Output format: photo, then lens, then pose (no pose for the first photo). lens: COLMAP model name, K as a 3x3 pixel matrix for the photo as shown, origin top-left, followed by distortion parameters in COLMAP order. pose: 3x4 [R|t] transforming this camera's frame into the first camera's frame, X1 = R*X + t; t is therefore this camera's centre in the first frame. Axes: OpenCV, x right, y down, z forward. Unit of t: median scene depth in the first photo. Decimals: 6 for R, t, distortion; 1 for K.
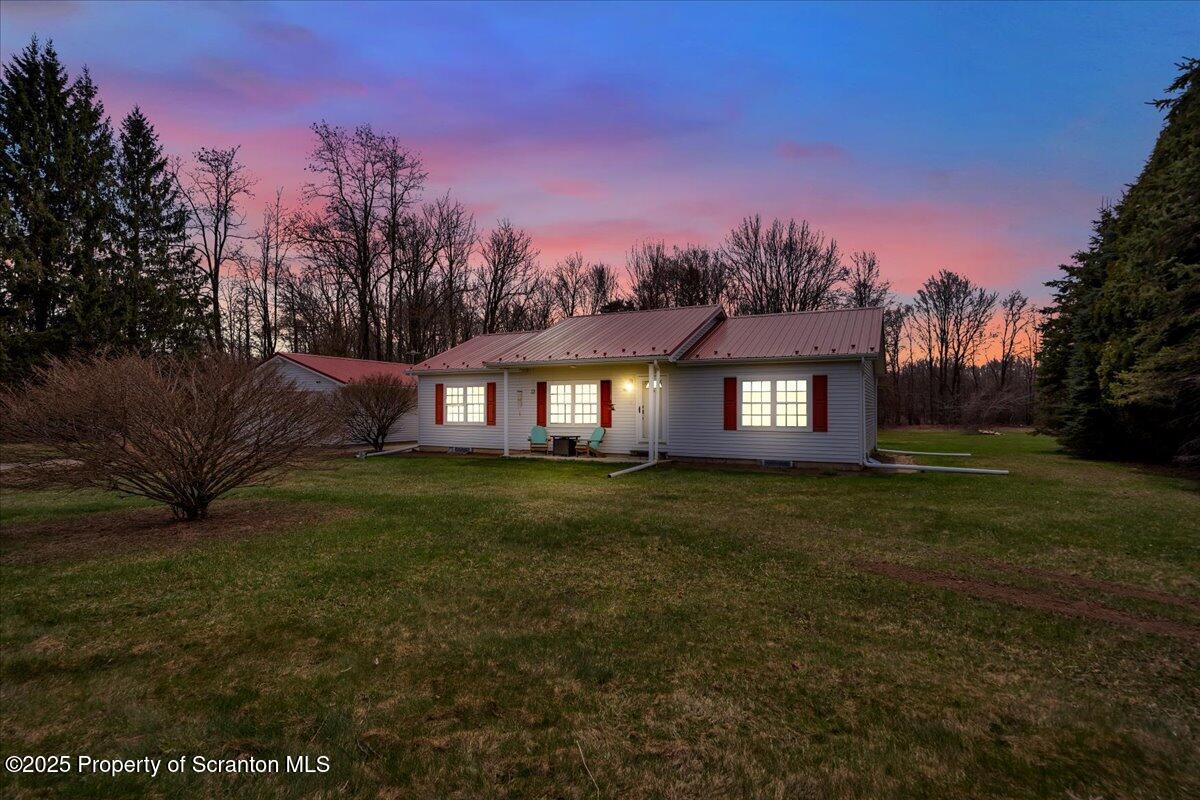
lens RADIAL K [[572.5, 0, 600.0], [0, 572.5, 400.0], [0, 0, 1]] dist [-0.020119, -0.000443]
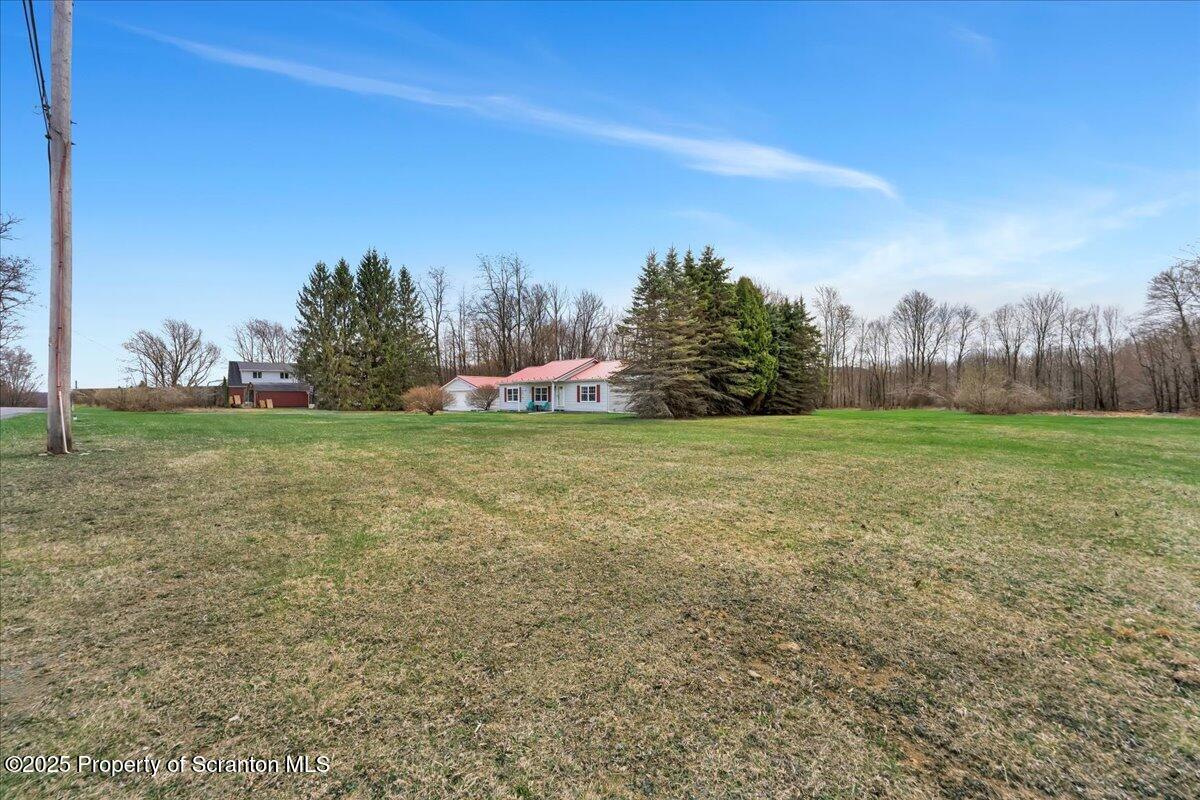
lens RADIAL K [[572.5, 0, 600.0], [0, 572.5, 400.0], [0, 0, 1]] dist [-0.020119, -0.000443]
pose [[0.944803, -0.001595, -0.327636, 0.572333], [0.009781, 0.999680, 0.023339, -0.020401], [0.327494, -0.025255, 0.944516, -0.786754]]
